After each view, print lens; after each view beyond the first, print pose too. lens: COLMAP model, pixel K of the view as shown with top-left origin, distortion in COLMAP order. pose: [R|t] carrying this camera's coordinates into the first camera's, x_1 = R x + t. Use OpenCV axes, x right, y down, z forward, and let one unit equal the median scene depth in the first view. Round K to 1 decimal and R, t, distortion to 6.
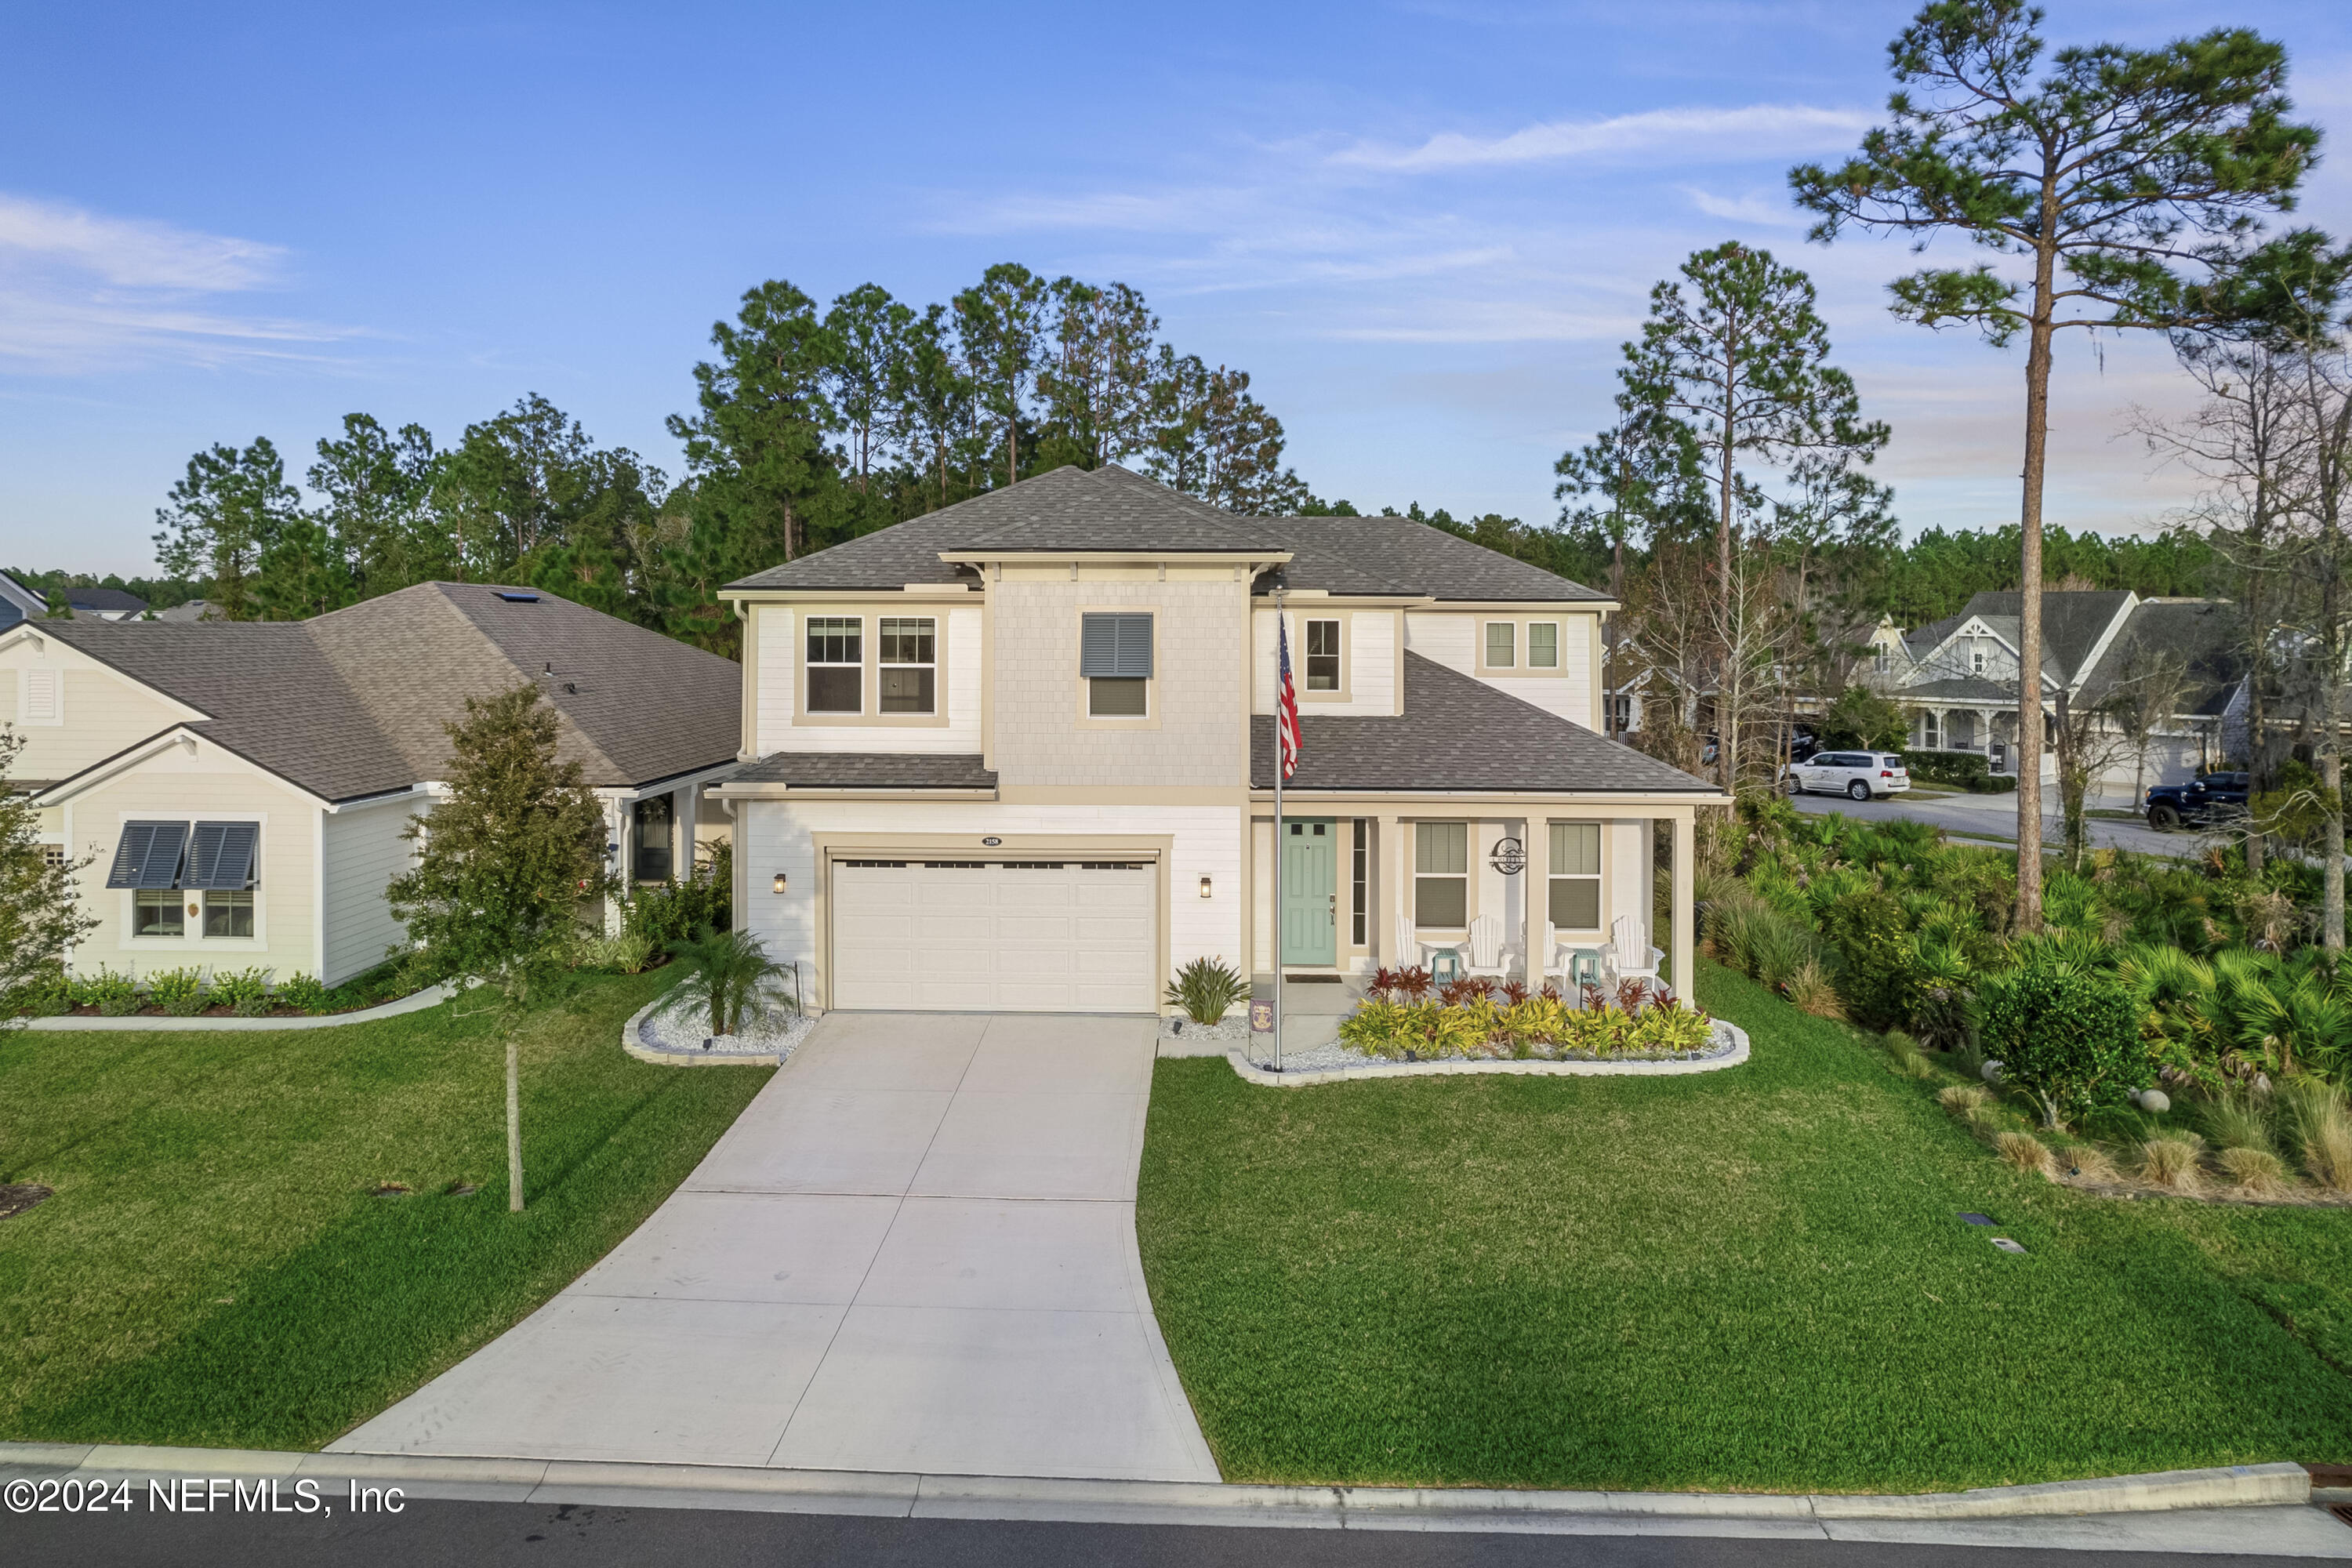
lens RADIAL K [[1508.8, 0, 1169.9], [0, 1508.8, 792.0], [0, 0, 1]] dist [-0.039489, 0.000214]
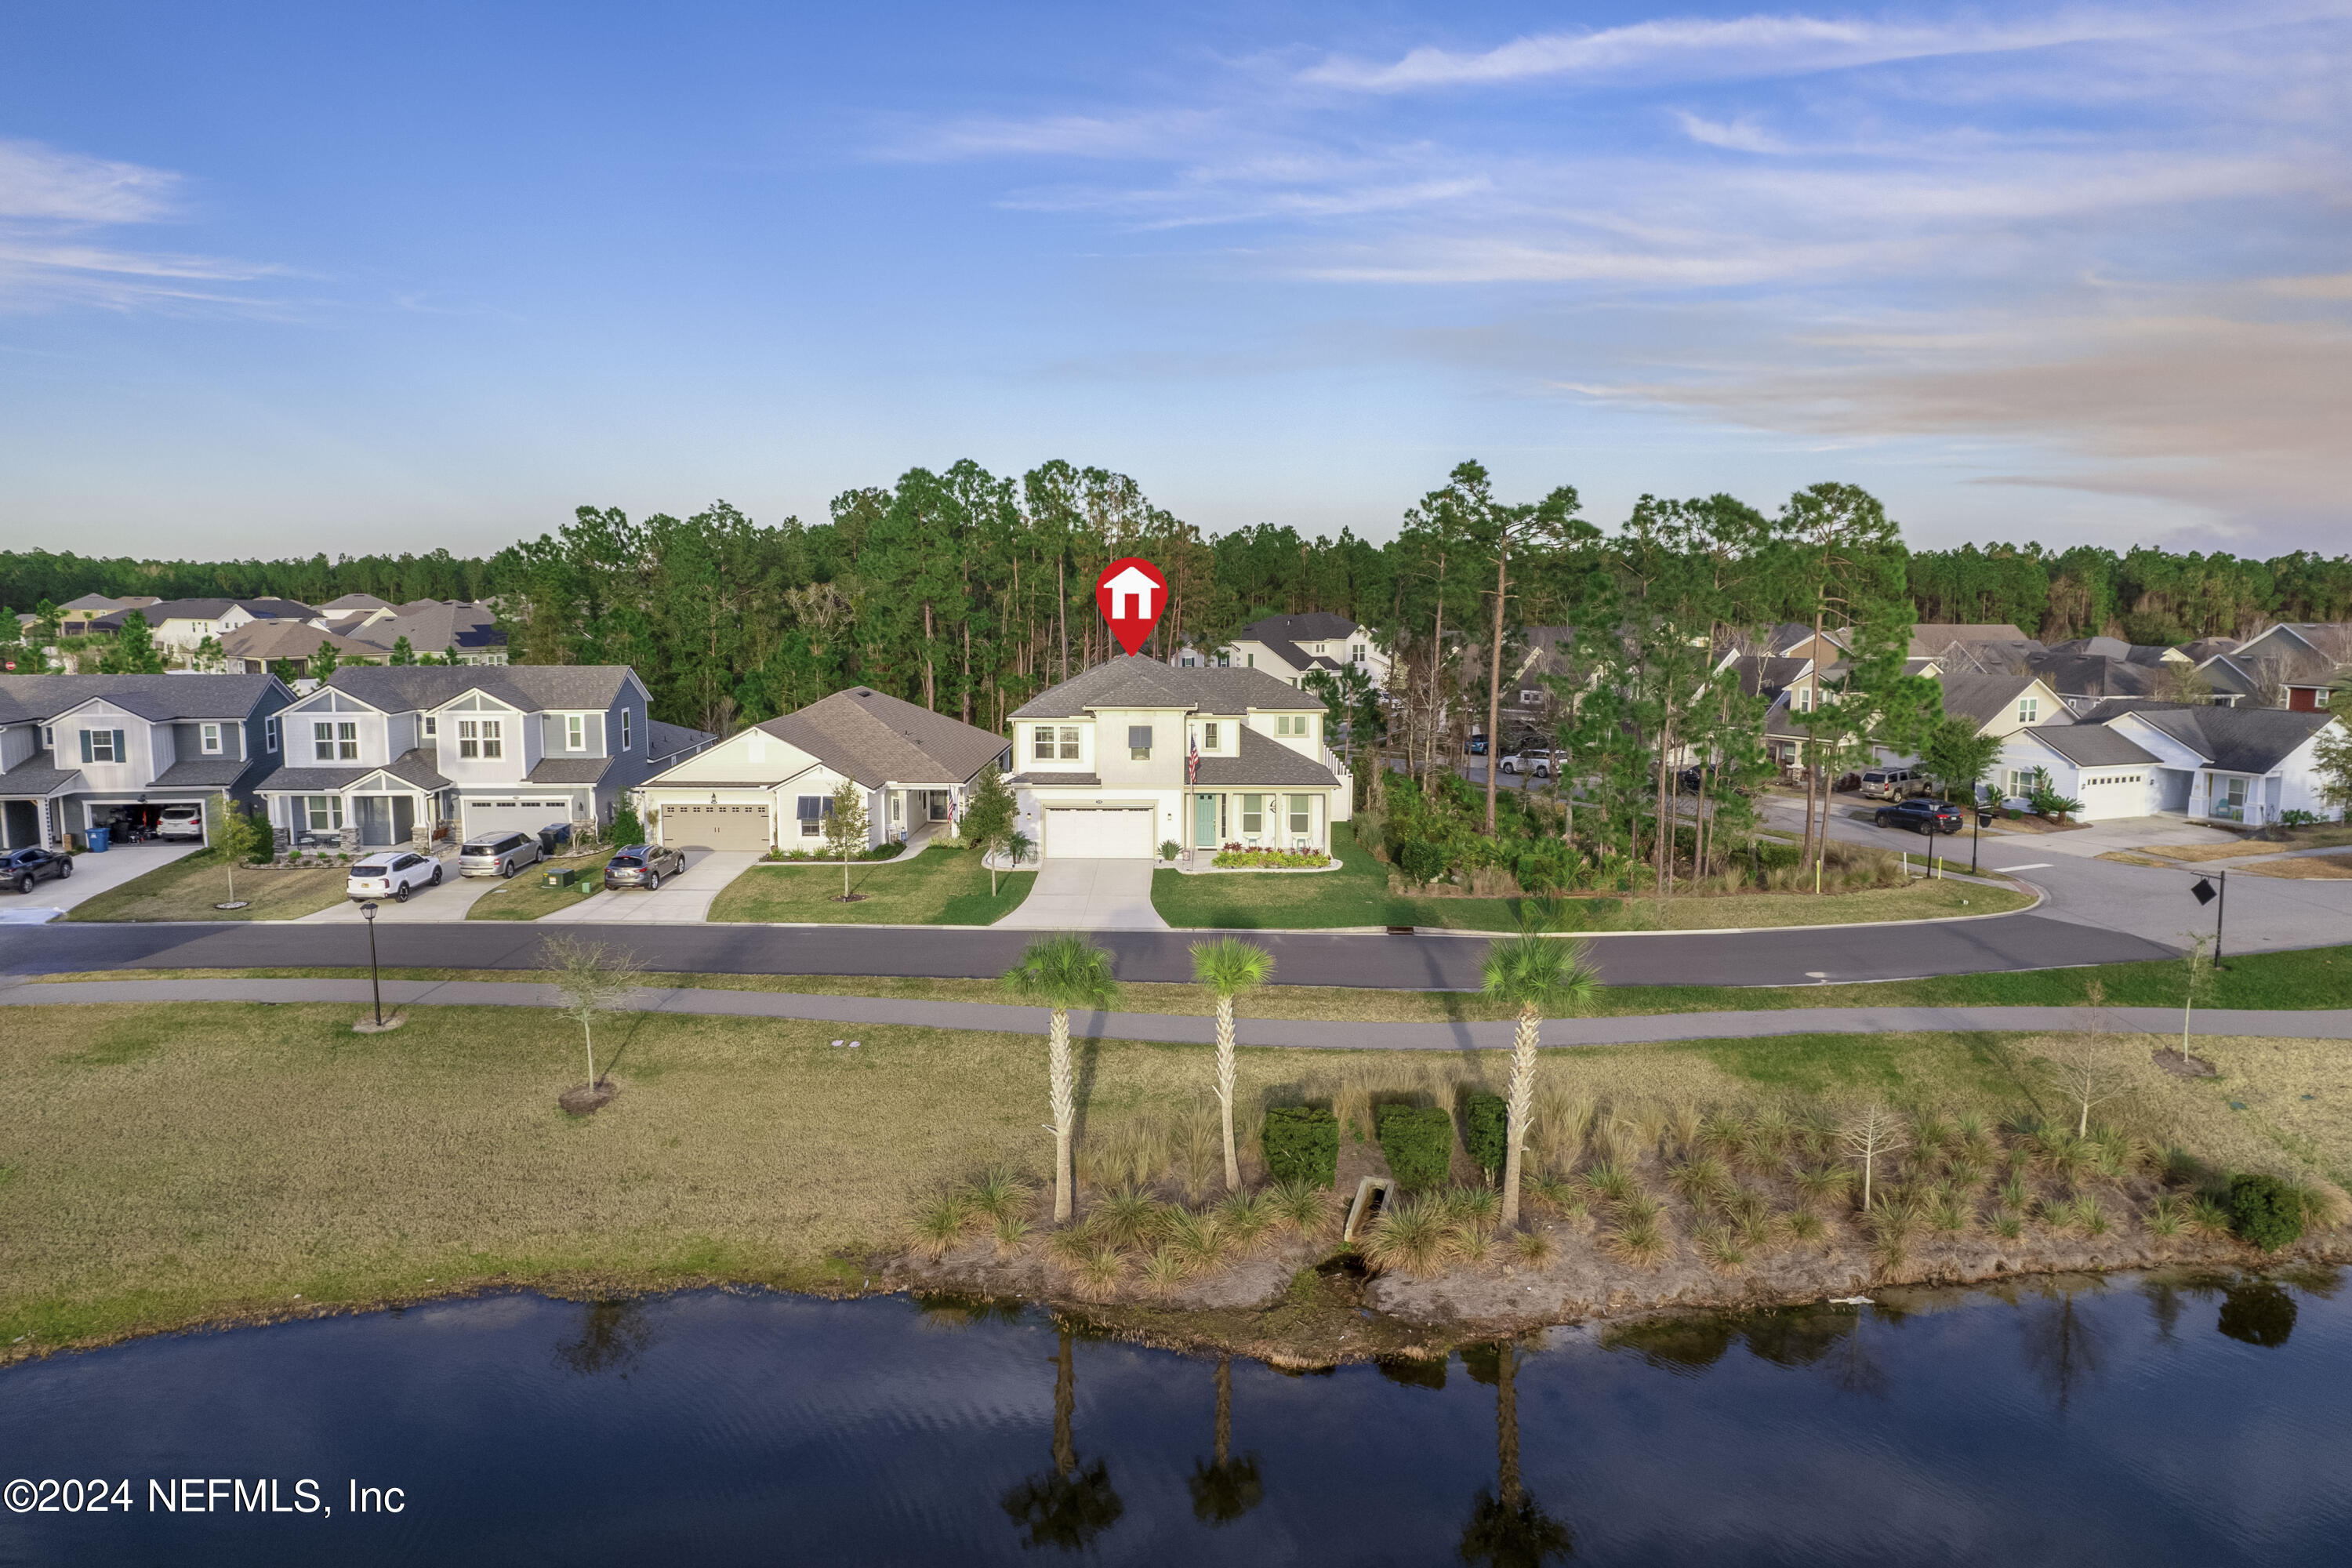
lens RADIAL K [[1508.8, 0, 1176.0], [0, 1508.8, 779.7], [0, 0, 1]] dist [-0.039489, 0.000214]
pose [[0.999803, -0.003204, 0.019581, -0.021381], [0.002832, 0.999815, 0.019007, -0.065234], [-0.019638, -0.018948, 0.999628, -1.932560]]
